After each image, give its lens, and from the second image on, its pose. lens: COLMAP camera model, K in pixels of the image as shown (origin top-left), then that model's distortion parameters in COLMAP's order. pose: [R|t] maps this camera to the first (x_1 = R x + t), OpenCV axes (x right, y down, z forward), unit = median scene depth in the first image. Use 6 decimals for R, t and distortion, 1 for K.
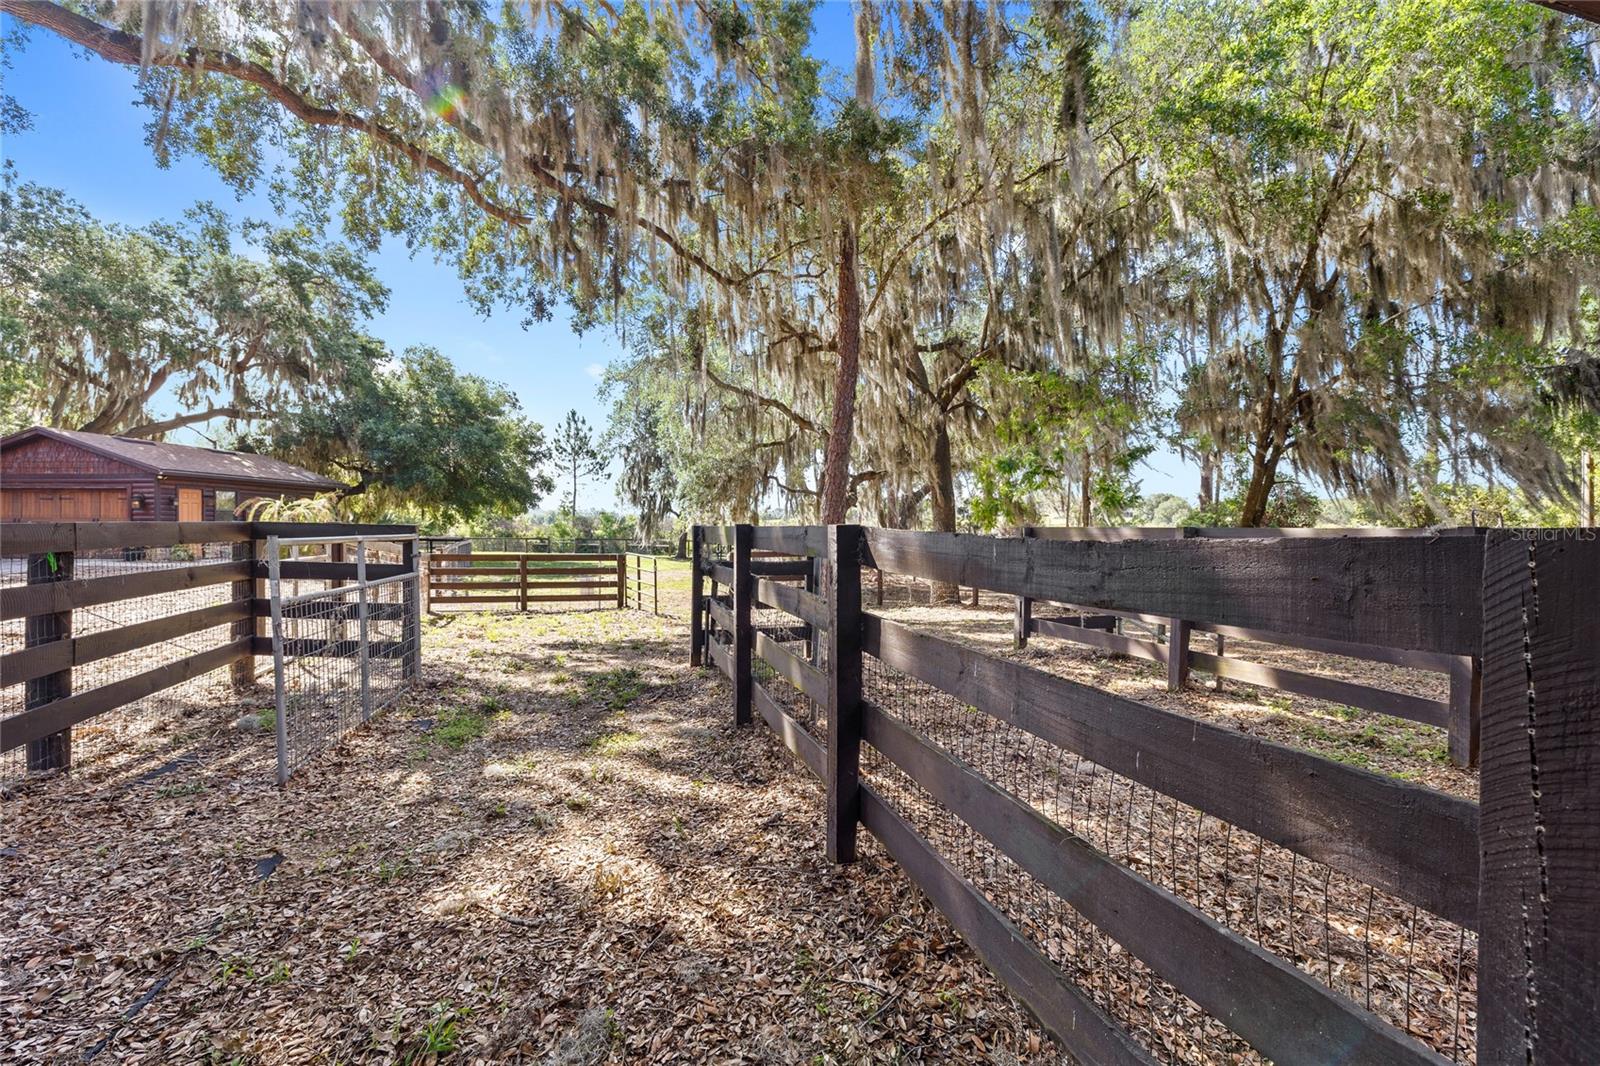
lens RADIAL K [[693.7, 0, 791.1], [0, 693.7, 526.5], [0, 0, 1]] dist [0.002904, -0.000924]
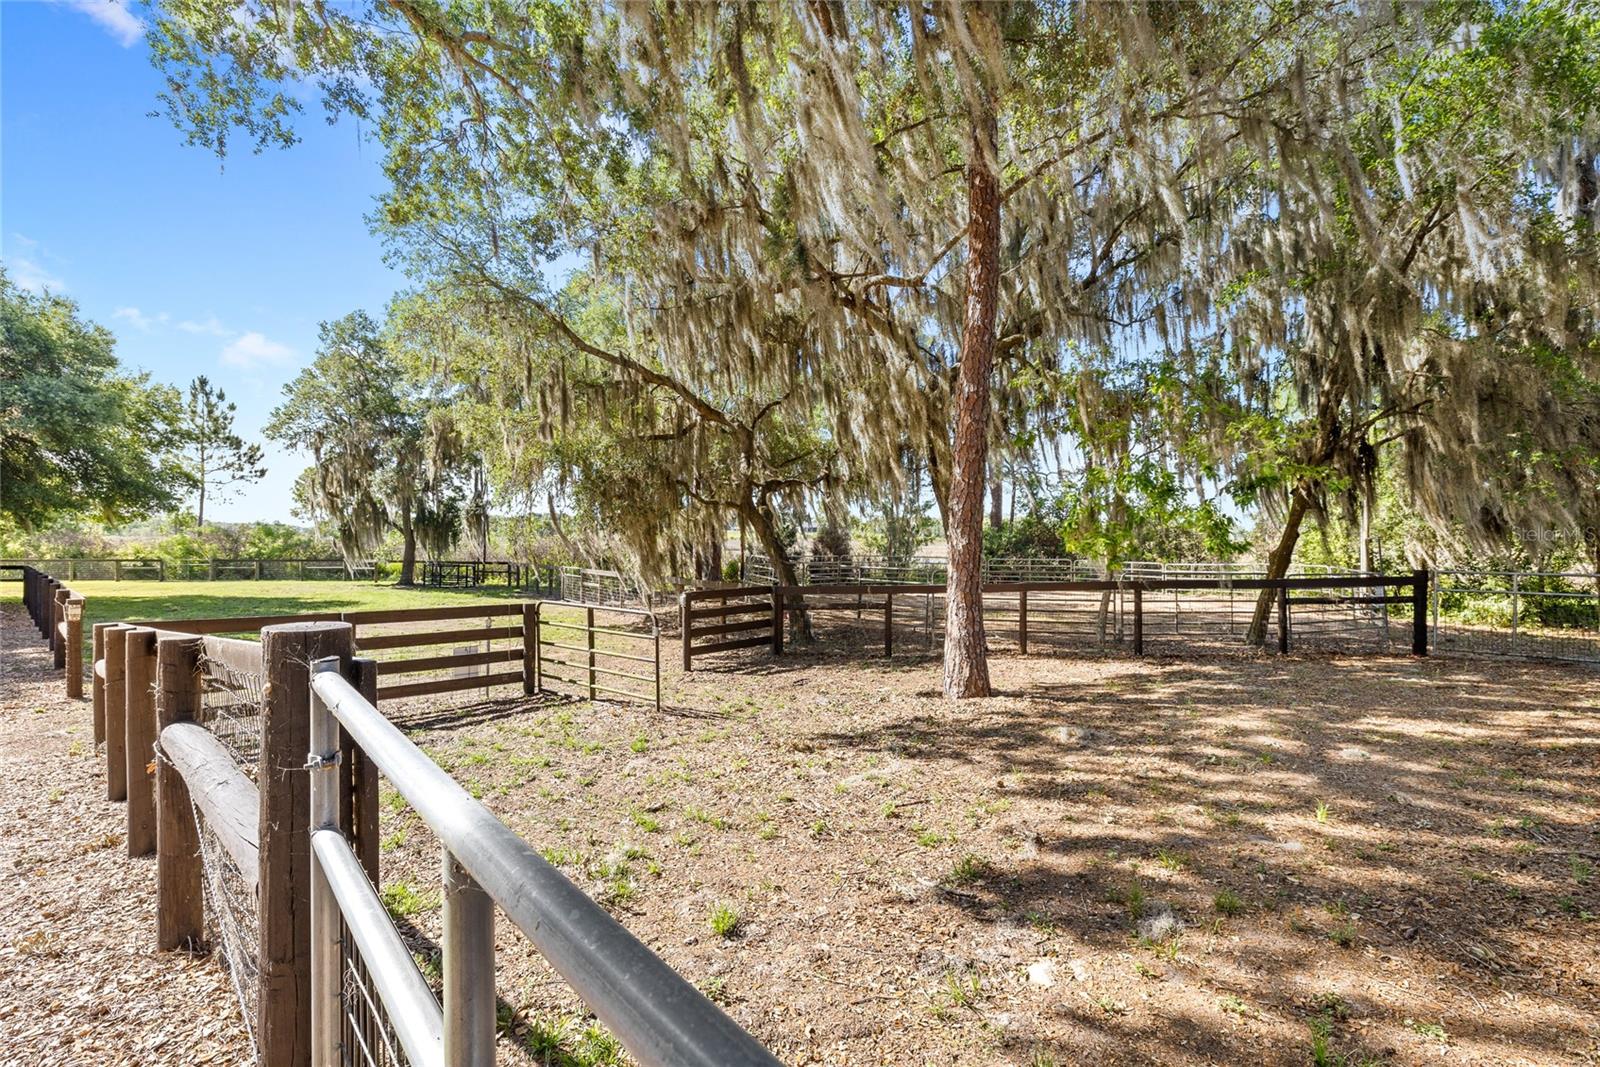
lens RADIAL K [[693.7, 0, 803.8], [0, 693.7, 533.9], [0, 0, 1]] dist [0.002904, -0.000924]
pose [[0.897854, 0.002257, 0.440287, -0.142706], [0.000684, 0.999978, -0.006522, -0.006926], [-0.440293, 0.006157, 0.897833, 0.180540]]
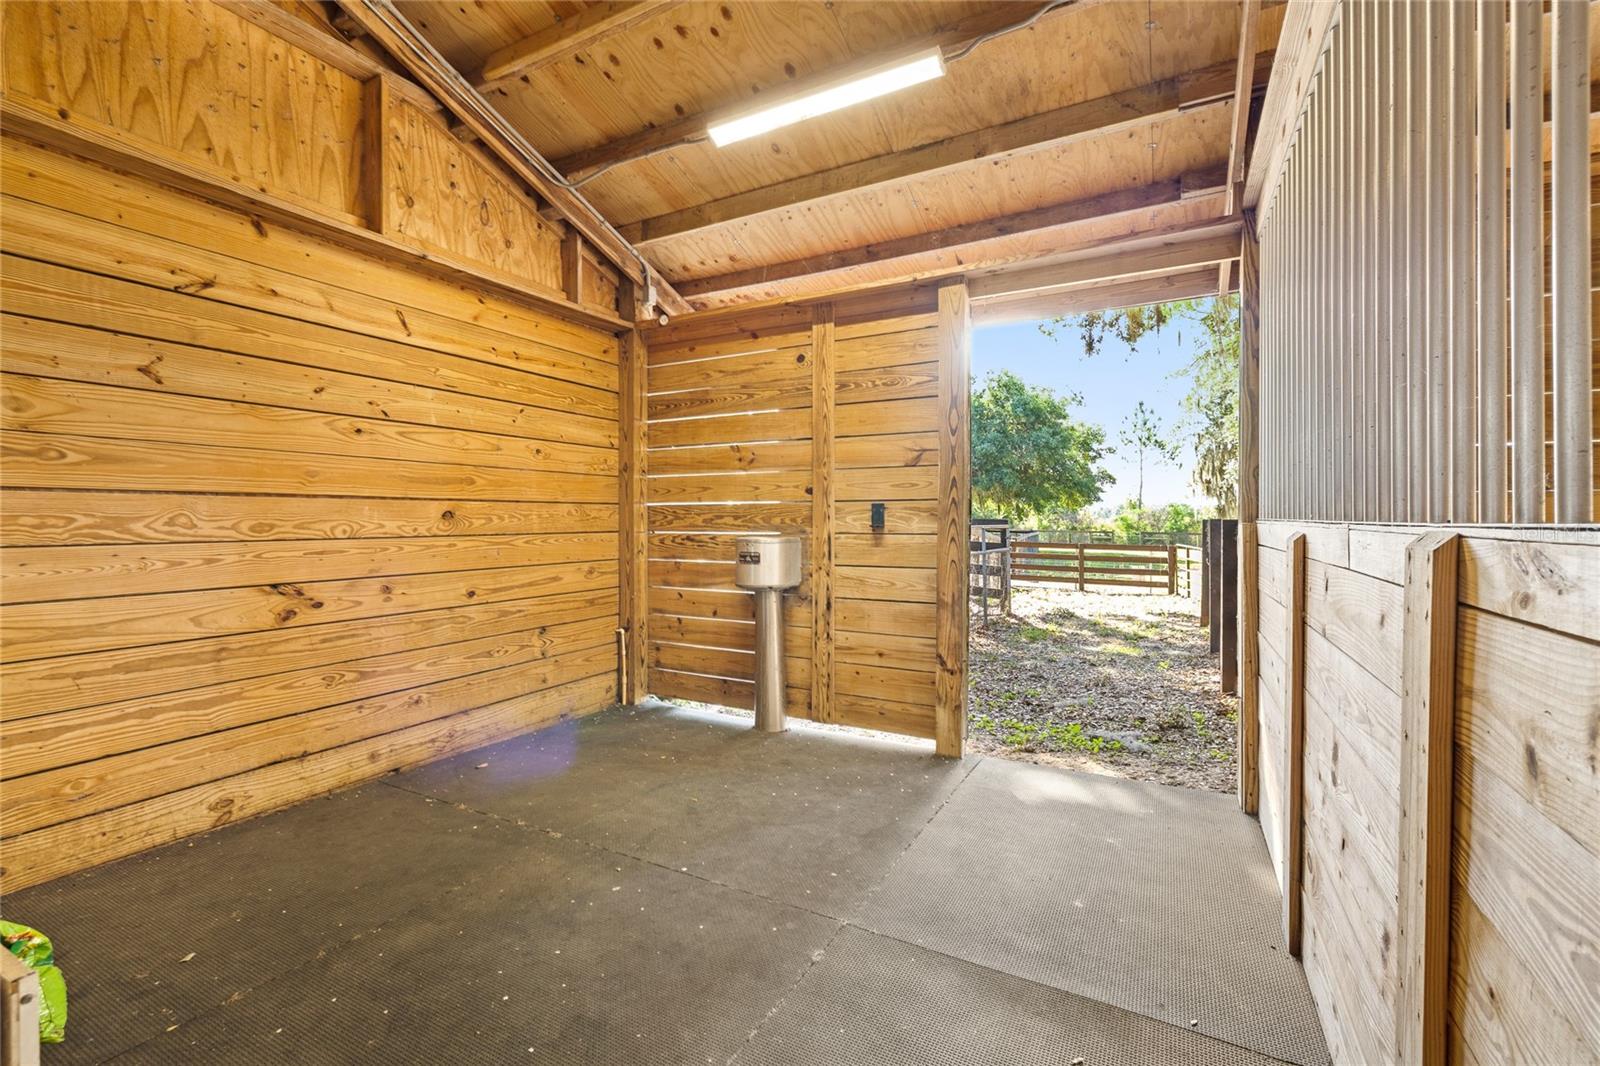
lens RADIAL K [[693.7, 0, 791.1], [0, 693.7, 523.5], [0, 0, 1]] dist [0.002904, -0.000924]
pose [[0.713406, 0.003411, -0.700743, 0.044129], [0.001039, 0.999982, 0.005926, -0.001088], [0.700750, -0.004956, 0.713389, -0.094017]]
